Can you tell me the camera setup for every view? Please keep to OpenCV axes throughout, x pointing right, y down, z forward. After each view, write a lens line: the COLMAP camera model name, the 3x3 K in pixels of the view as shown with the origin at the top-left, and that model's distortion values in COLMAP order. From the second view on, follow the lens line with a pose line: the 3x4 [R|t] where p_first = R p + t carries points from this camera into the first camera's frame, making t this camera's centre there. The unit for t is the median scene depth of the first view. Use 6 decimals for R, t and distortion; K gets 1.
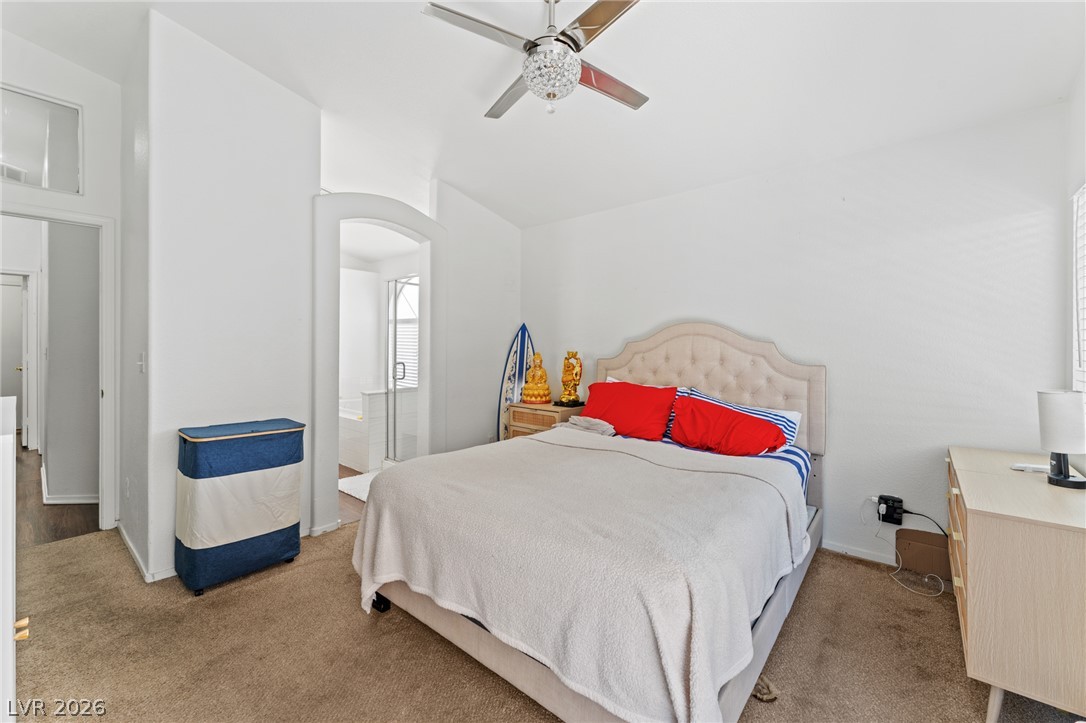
lens RADIAL K [[442.7, 0, 543.4], [0, 442.7, 351.9], [0, 0, 1]] dist [-0.000863, -0.000174]
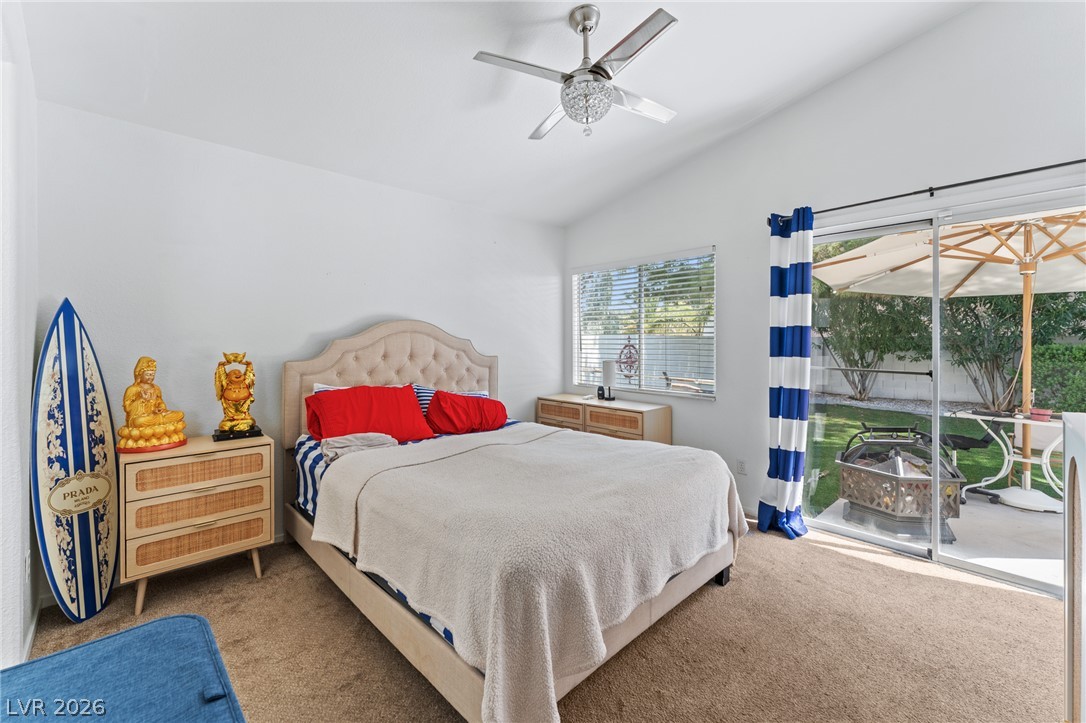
lens RADIAL K [[442.7, 0, 542.2], [0, 442.7, 352.5], [0, 0, 1]] dist [-0.000863, -0.000174]
pose [[0.093161, -0.024676, 0.995345, -0.621494], [0.018015, 0.999571, 0.023095, -0.009455], [-0.995488, 0.015780, 0.093566, 0.569442]]
